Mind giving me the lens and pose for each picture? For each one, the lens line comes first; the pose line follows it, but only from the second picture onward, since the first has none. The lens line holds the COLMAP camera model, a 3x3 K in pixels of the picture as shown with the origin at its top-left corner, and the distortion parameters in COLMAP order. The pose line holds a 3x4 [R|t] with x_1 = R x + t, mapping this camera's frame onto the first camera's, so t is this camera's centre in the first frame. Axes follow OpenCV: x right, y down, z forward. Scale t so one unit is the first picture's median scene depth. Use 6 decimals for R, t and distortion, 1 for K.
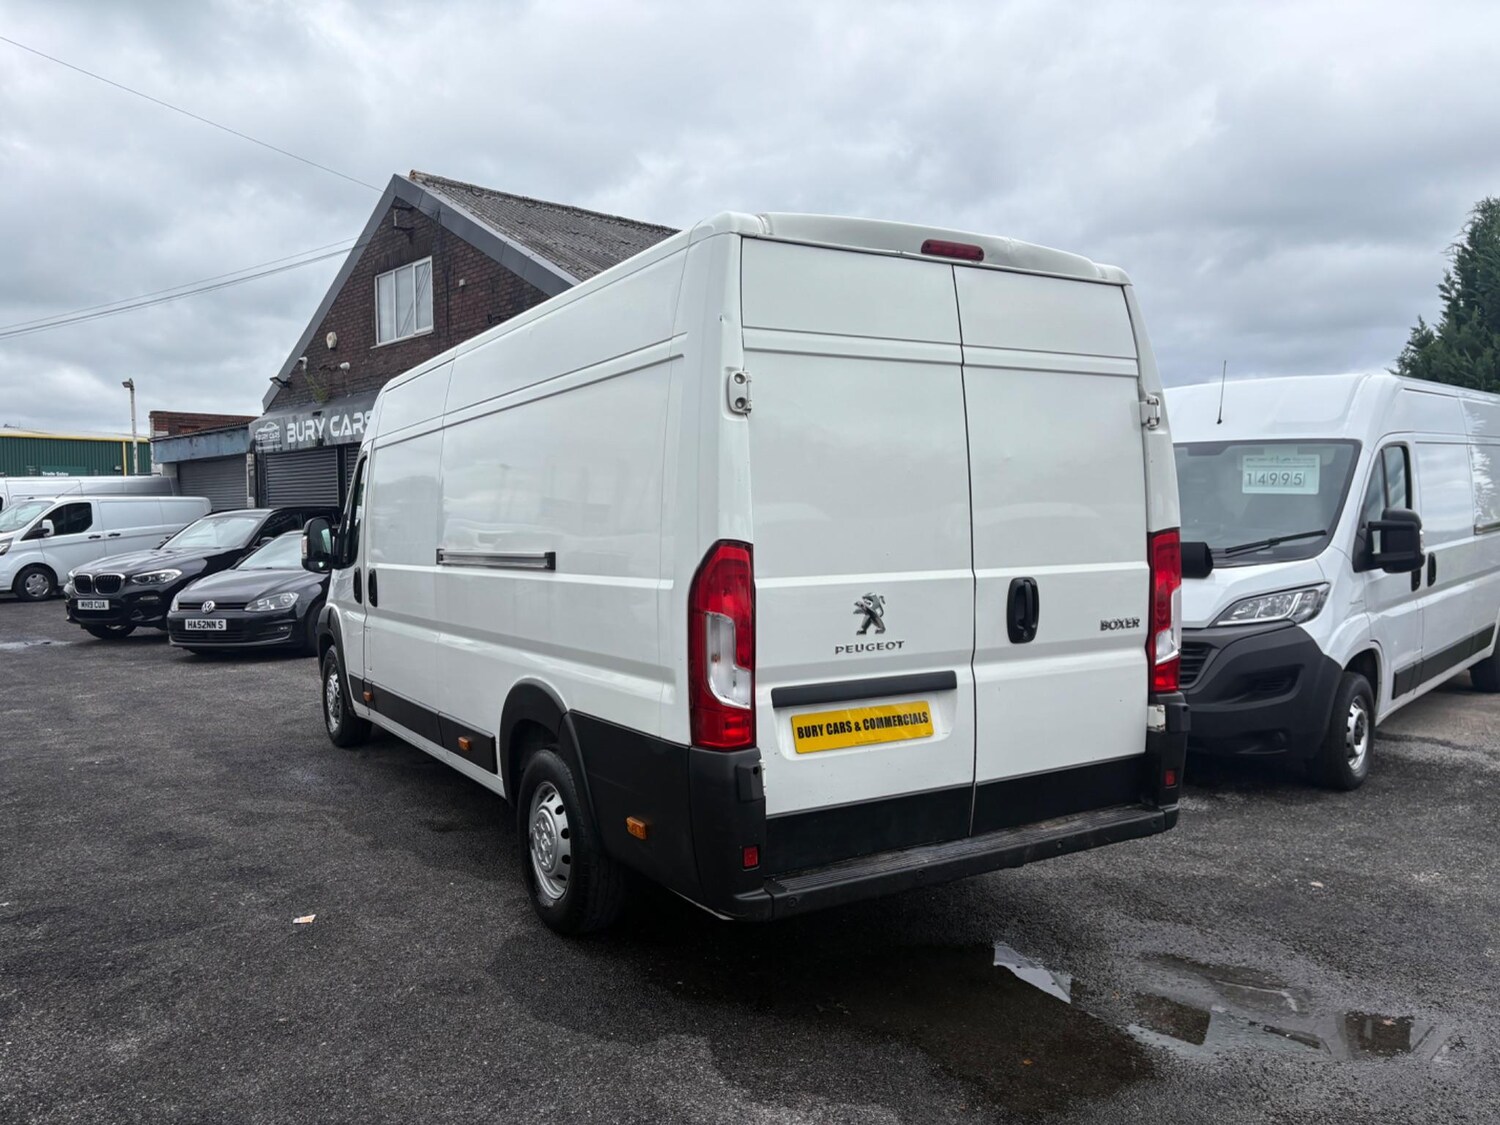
lens RADIAL K [[1134.6, 0, 745.1], [0, 1134.6, 556.6], [0, 0, 1]] dist [0.048831, -0.047848]
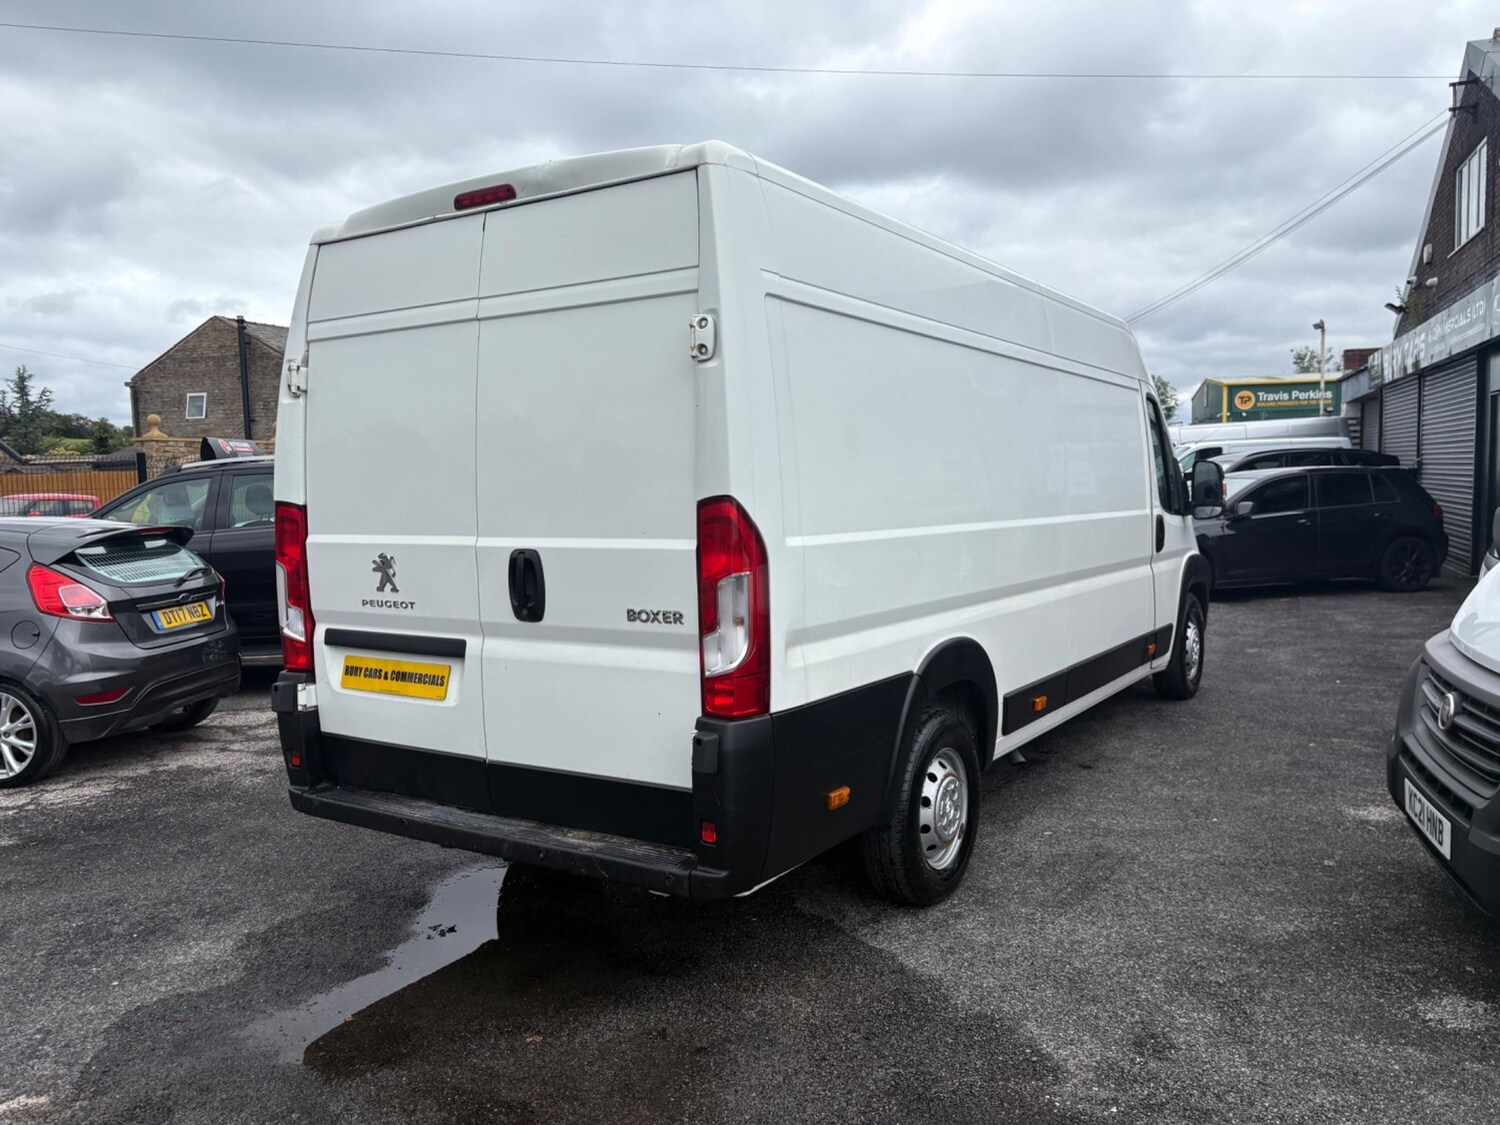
lens RADIAL K [[1136.5, 0, 746.7], [0, 1136.5, 560.8], [0, 0, 1]] dist [0.038777, -0.036868]
pose [[0.443687, 0.065801, -0.893763, 1.033164], [-0.013998, 0.997688, 0.066503, -0.031581], [0.896073, -0.016996, 0.443582, 0.698454]]
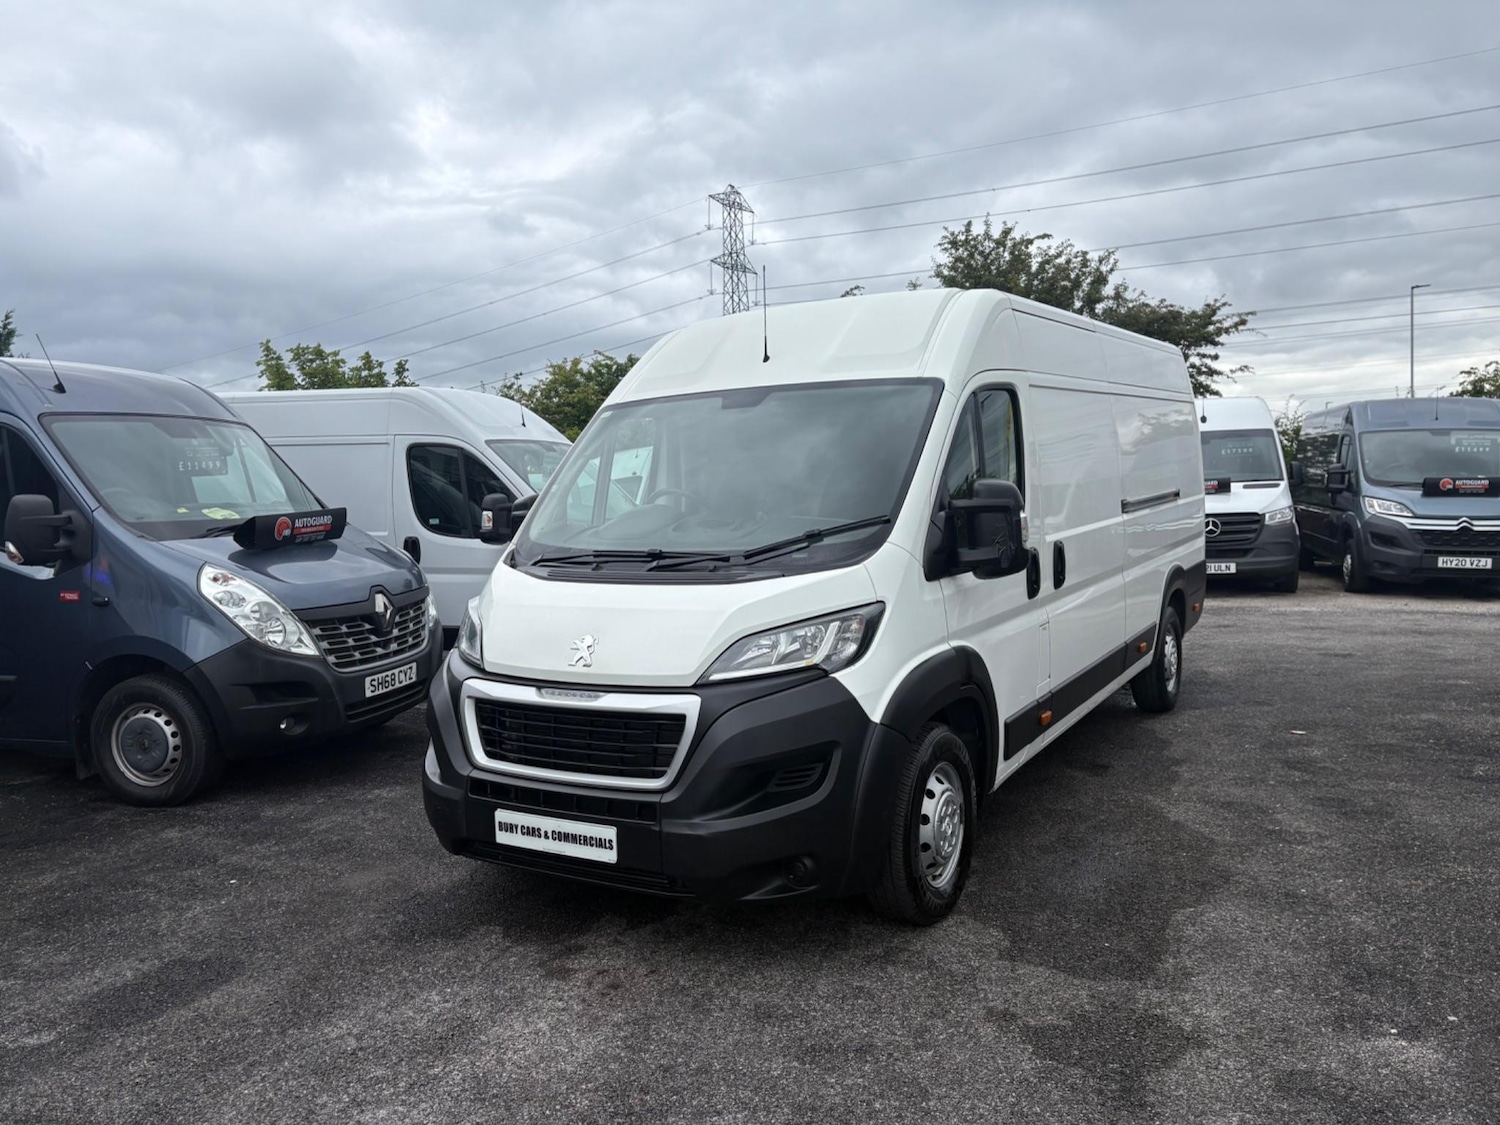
lens RADIAL K [[1134.6, 0, 745.1], [0, 1134.6, 556.6], [0, 0, 1]] dist [0.048831, -0.047848]
pose [[-0.467884, -0.029287, 0.883304, -1.462389], [0.076709, 0.994333, 0.073601, -0.084297], [-0.880454, 0.102194, -0.462986, 2.471401]]
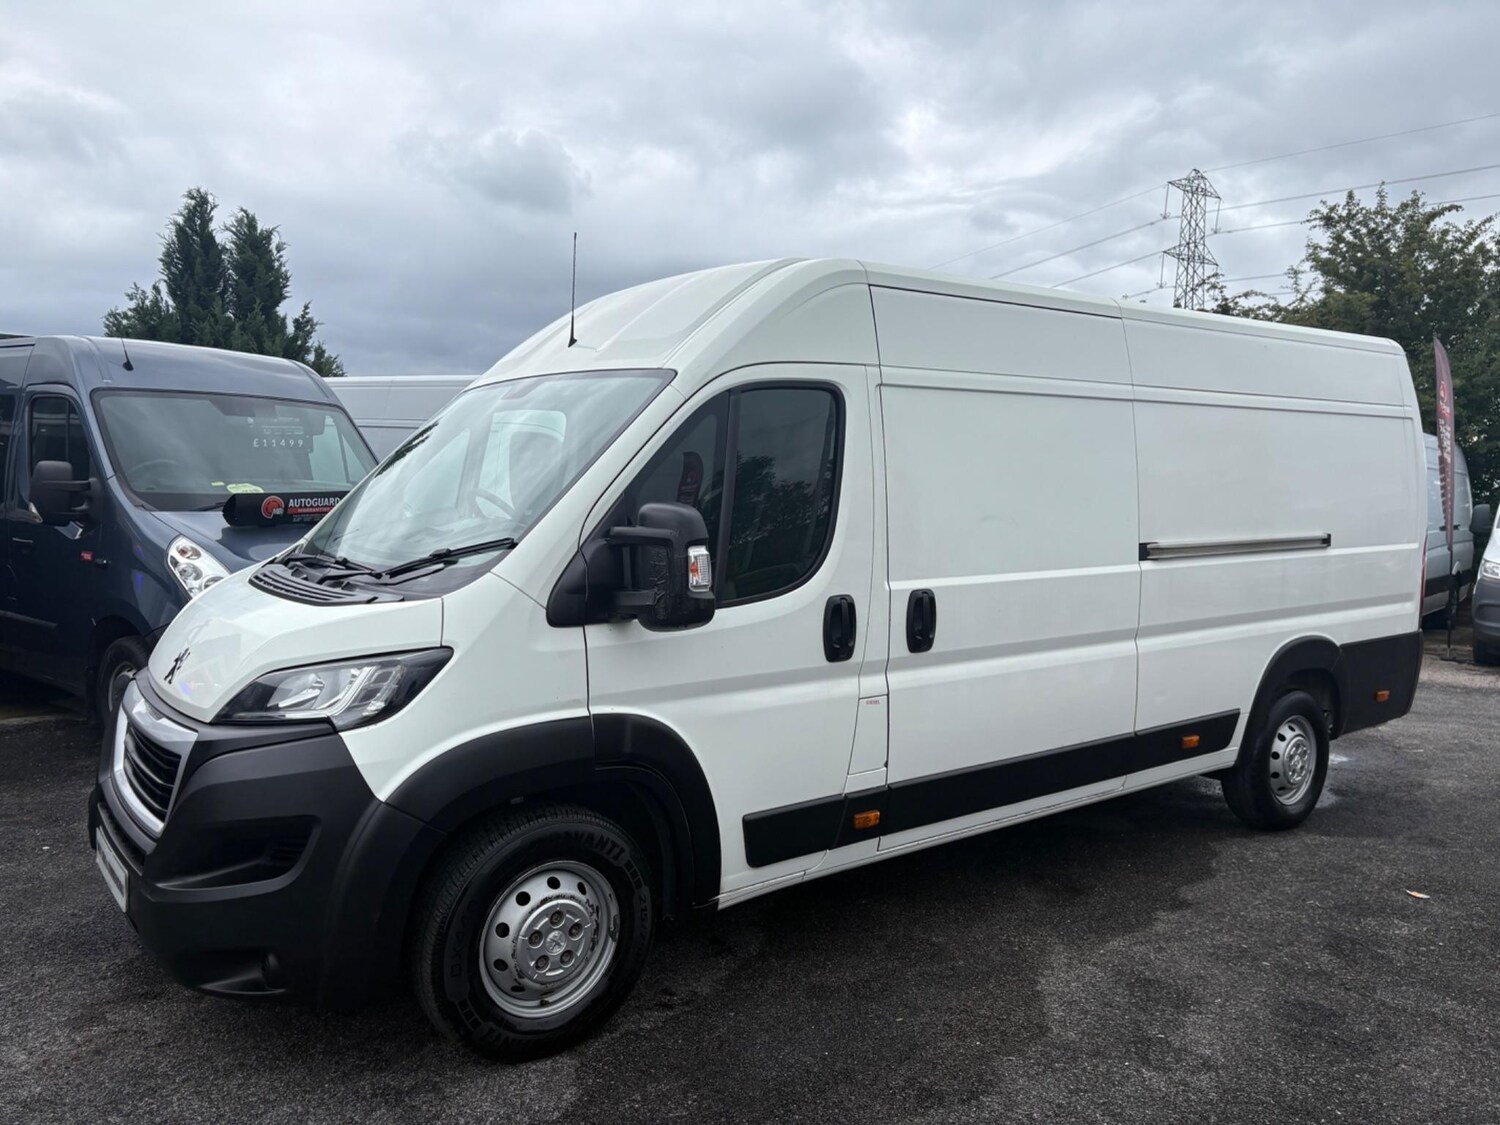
lens RADIAL K [[1134.6, 0, 745.1], [0, 1134.6, 556.6], [0, 0, 1]] dist [0.048831, -0.047848]
pose [[-0.103639, -0.055525, 0.993064, -1.440974], [0.018282, 0.998165, 0.057718, -0.067905], [-0.994447, 0.024137, -0.102434, 1.831326]]
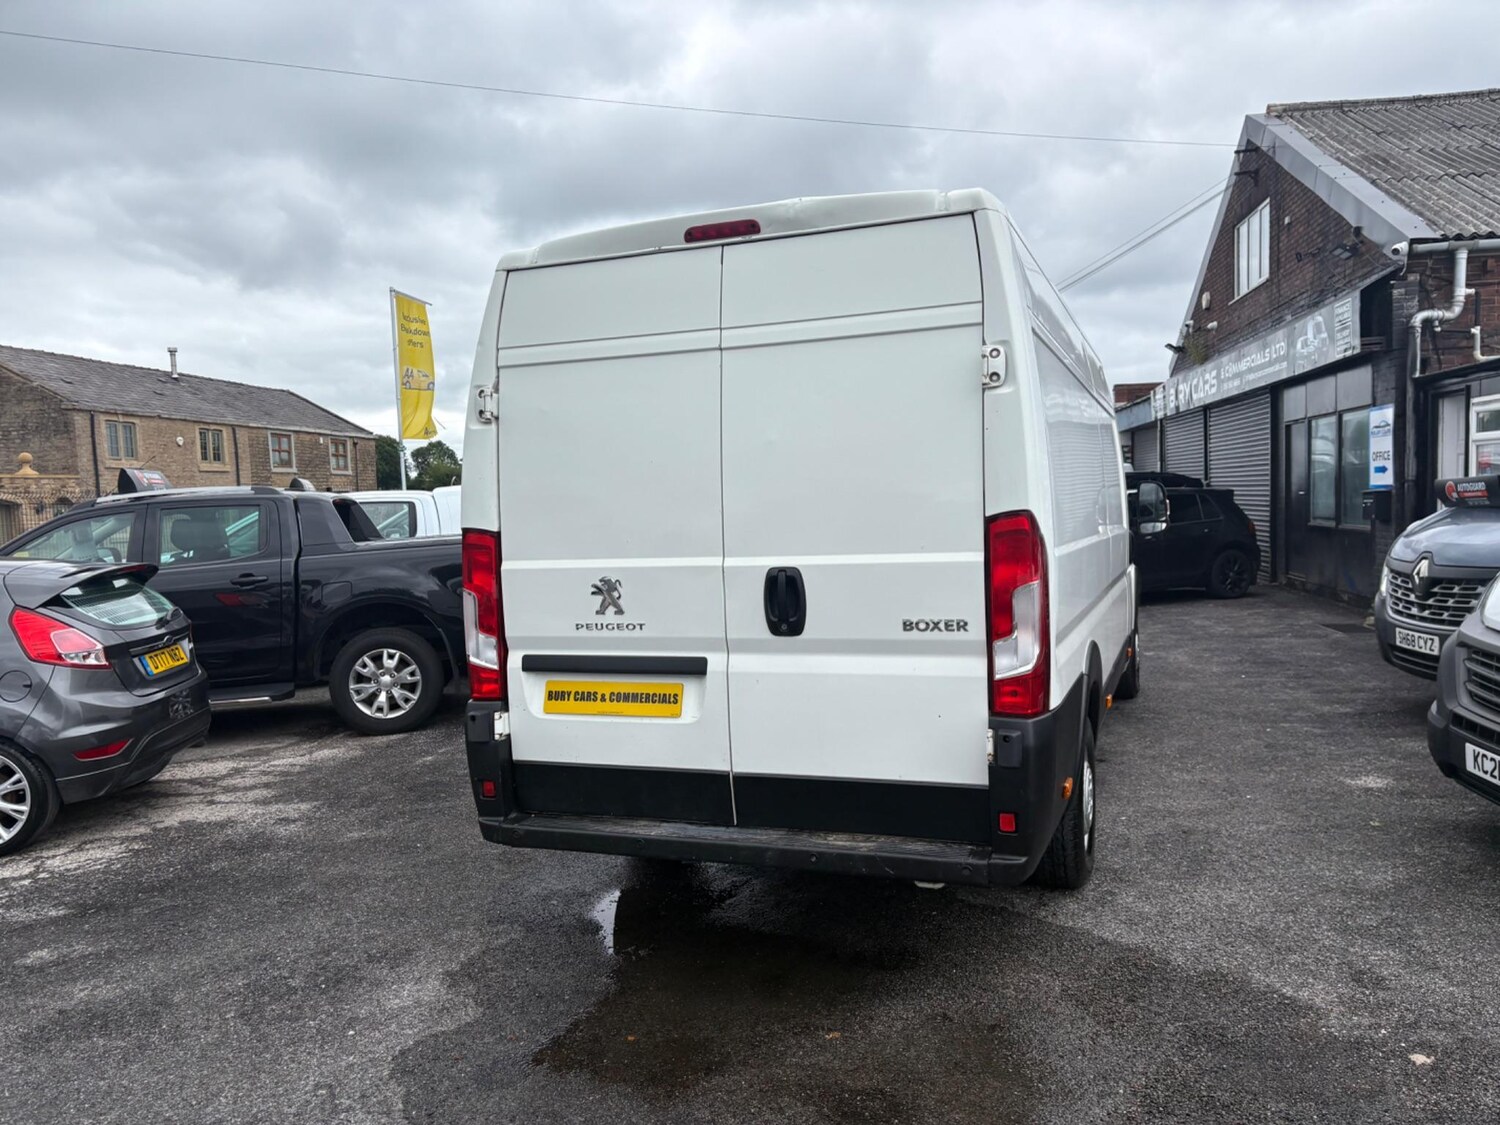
lens RADIAL K [[1130.6, 0, 752.8], [0, 1130.6, 565.0], [0, 0, 1]] dist [0.056305, -0.054869]
pose [[0.621854, 0.032344, -0.782465, 0.881262], [0.002081, 0.999075, 0.042952, -0.021495], [0.783131, -0.028338, 0.621211, 0.368402]]
